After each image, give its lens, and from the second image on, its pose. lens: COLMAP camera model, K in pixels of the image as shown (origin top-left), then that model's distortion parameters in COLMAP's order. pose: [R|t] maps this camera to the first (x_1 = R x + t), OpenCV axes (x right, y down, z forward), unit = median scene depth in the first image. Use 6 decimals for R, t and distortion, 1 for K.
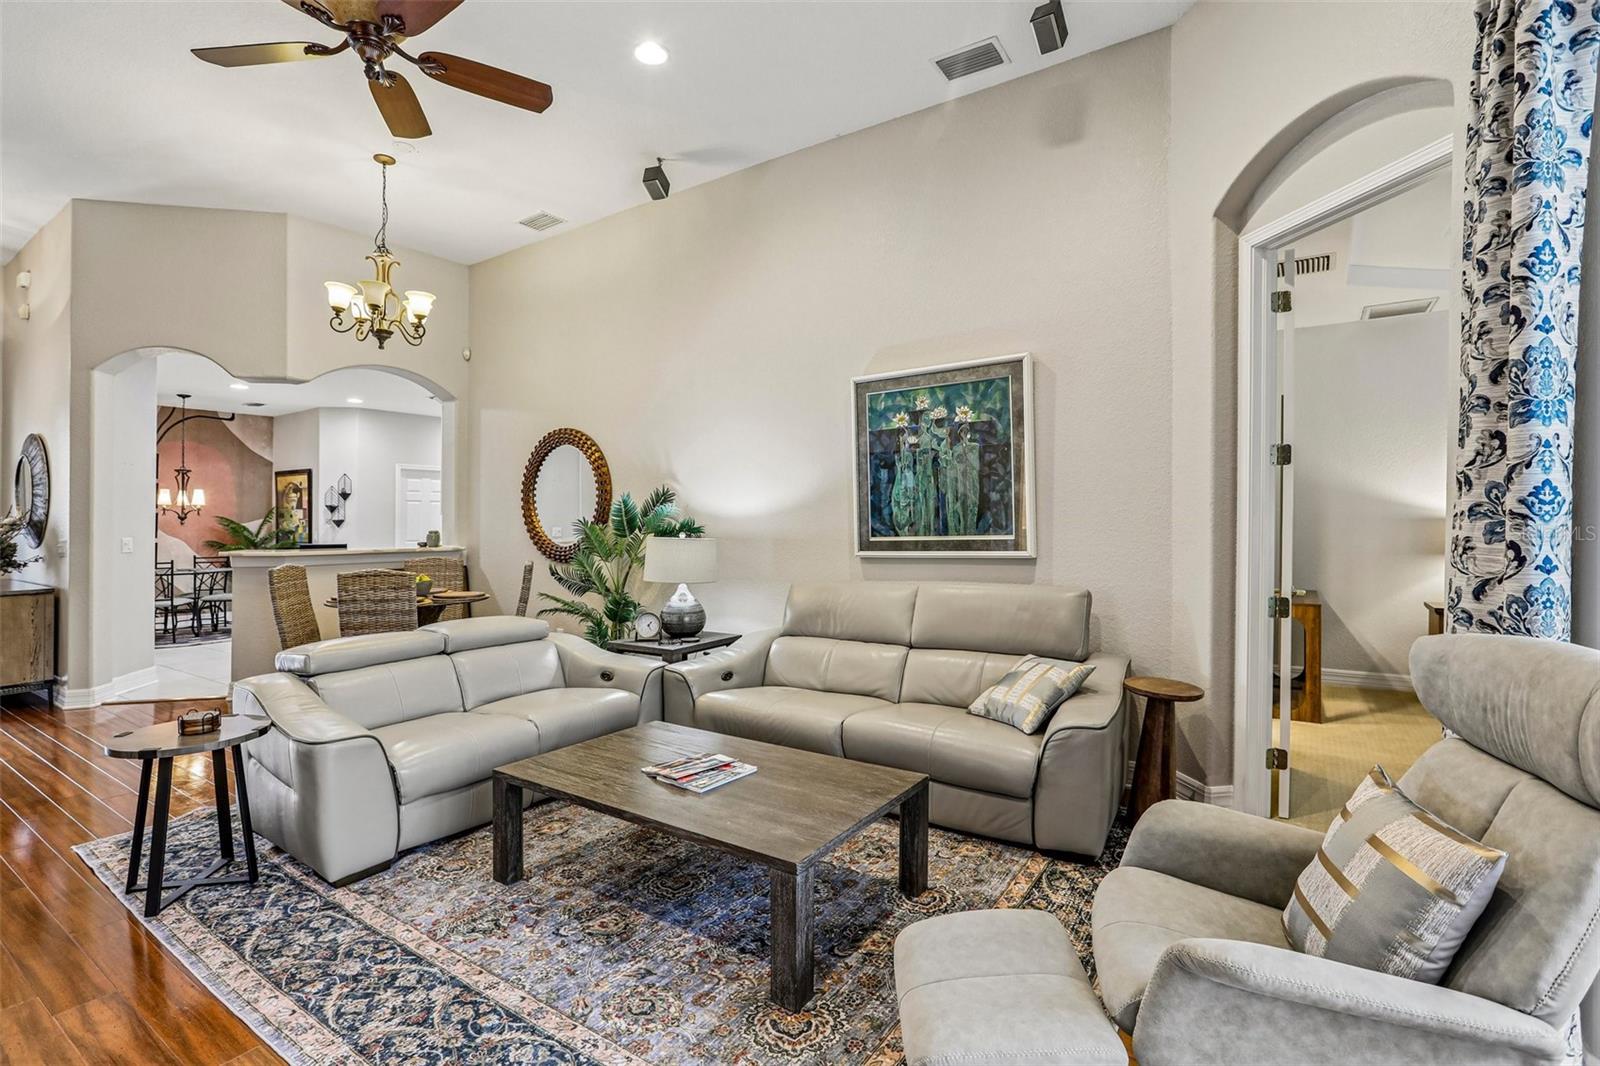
lens RADIAL K [[743.9, 0, 809.9], [0, 743.9, 518.9], [0, 0, 1]] dist [-0.046705, 0.016831]
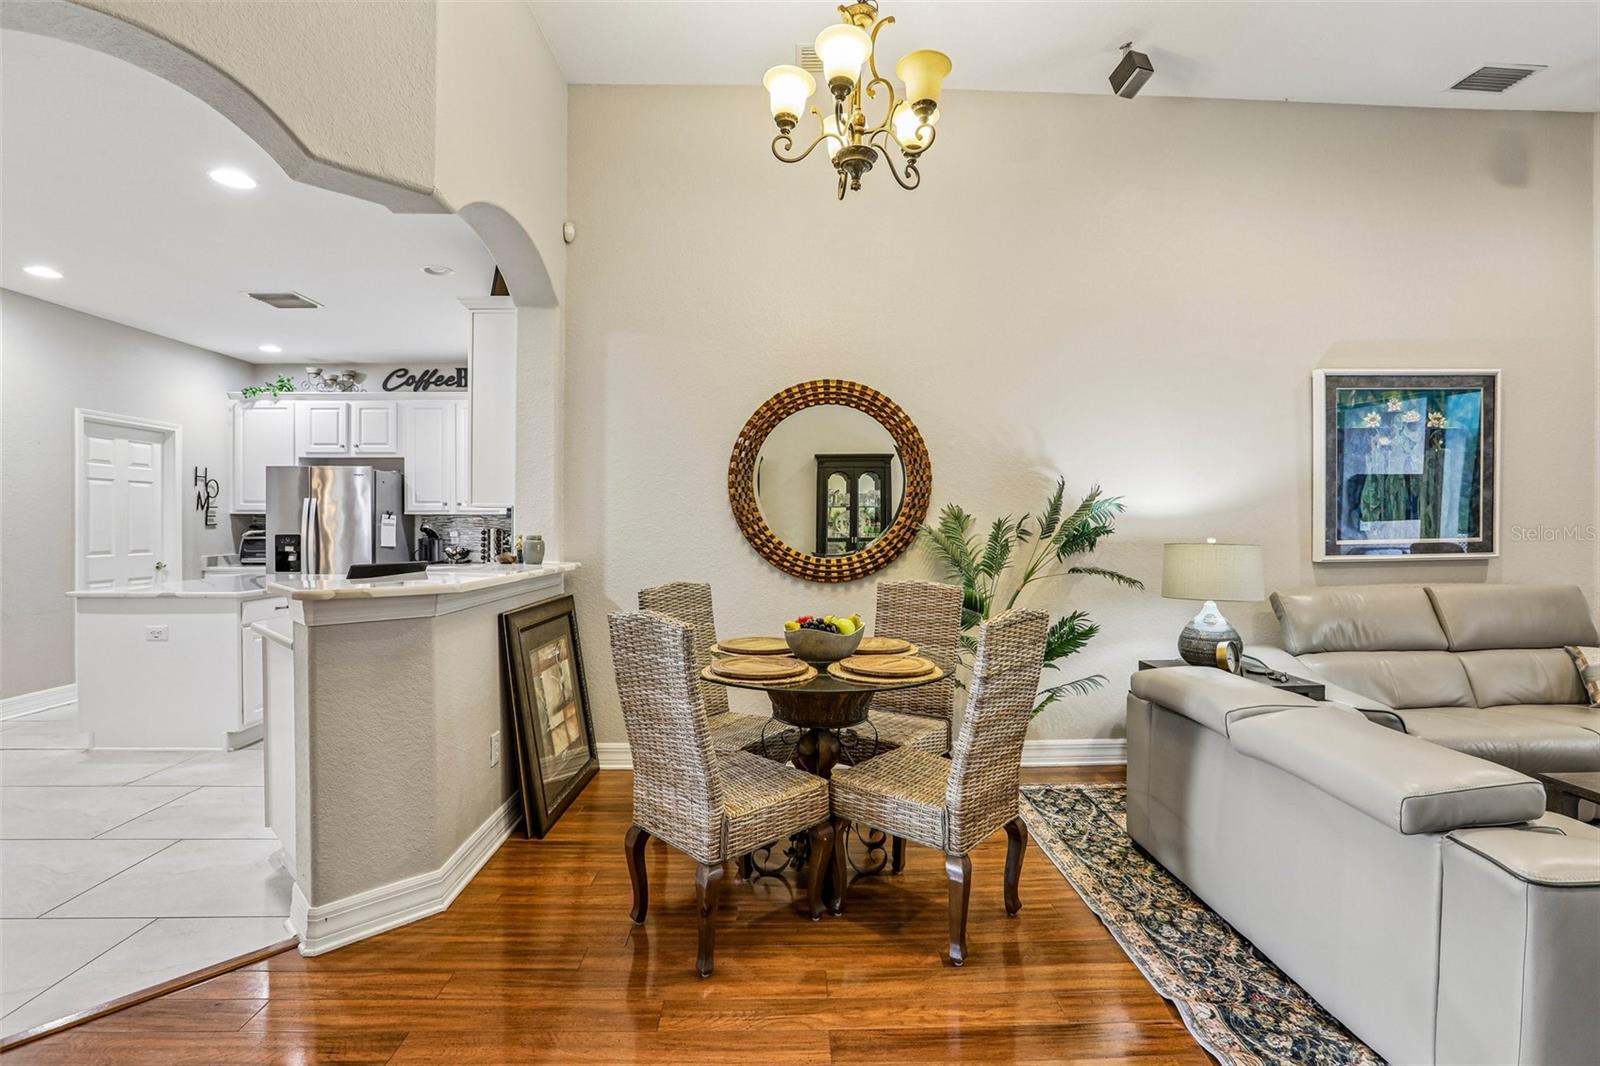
lens RADIAL K [[743.9, 0, 802.5], [0, 743.9, 524.8], [0, 0, 1]] dist [-0.046705, 0.016831]
pose [[0.819249, 0.001550, 0.573436, -1.059722], [-0.008385, 0.999922, 0.009276, 0.001802], [-0.573376, -0.012408, 0.819198, 0.662220]]
